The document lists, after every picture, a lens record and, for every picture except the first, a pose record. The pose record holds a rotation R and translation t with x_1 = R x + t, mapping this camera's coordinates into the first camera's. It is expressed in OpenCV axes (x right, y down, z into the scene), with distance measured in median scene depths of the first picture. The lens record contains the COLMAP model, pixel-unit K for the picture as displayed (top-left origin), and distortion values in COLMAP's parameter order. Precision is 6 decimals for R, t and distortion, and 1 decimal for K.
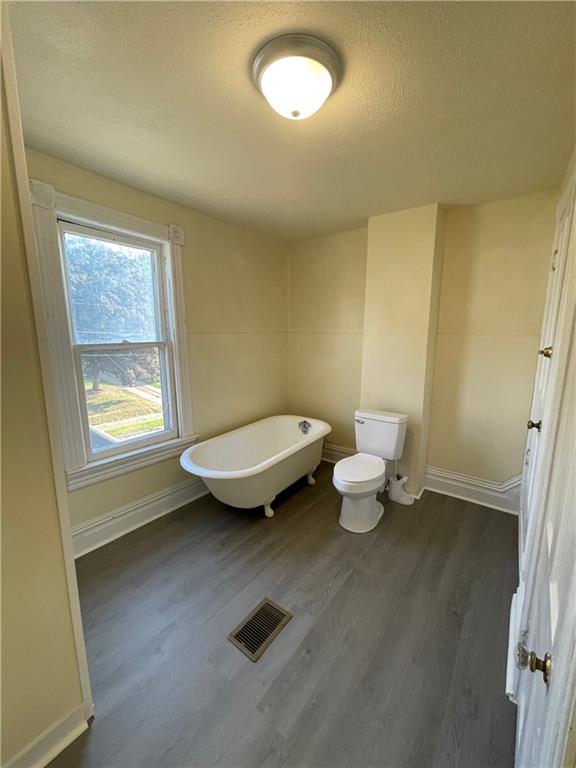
lens RADIAL K [[308.2, 0, 288.8], [0, 308.2, 382.2], [0, 0, 1]] dist [-0.002563, 0.001725]
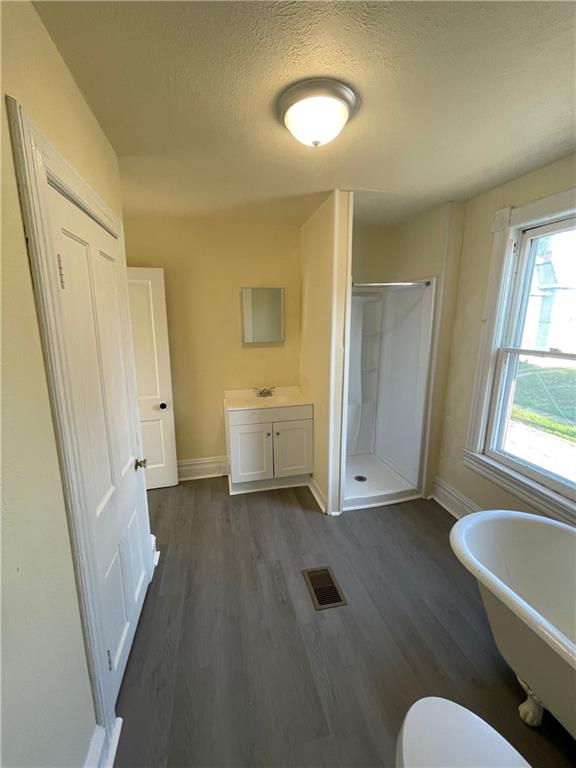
lens RADIAL K [[308.2, 0, 288.1], [0, 308.2, 381.8], [0, 0, 1]] dist [-0.002563, 0.001725]
pose [[-0.632038, 0.155748, -0.759125, 0.777303], [-0.131331, 0.943897, 0.303002, -0.296730], [0.763728, 0.291206, -0.576124, 1.350925]]
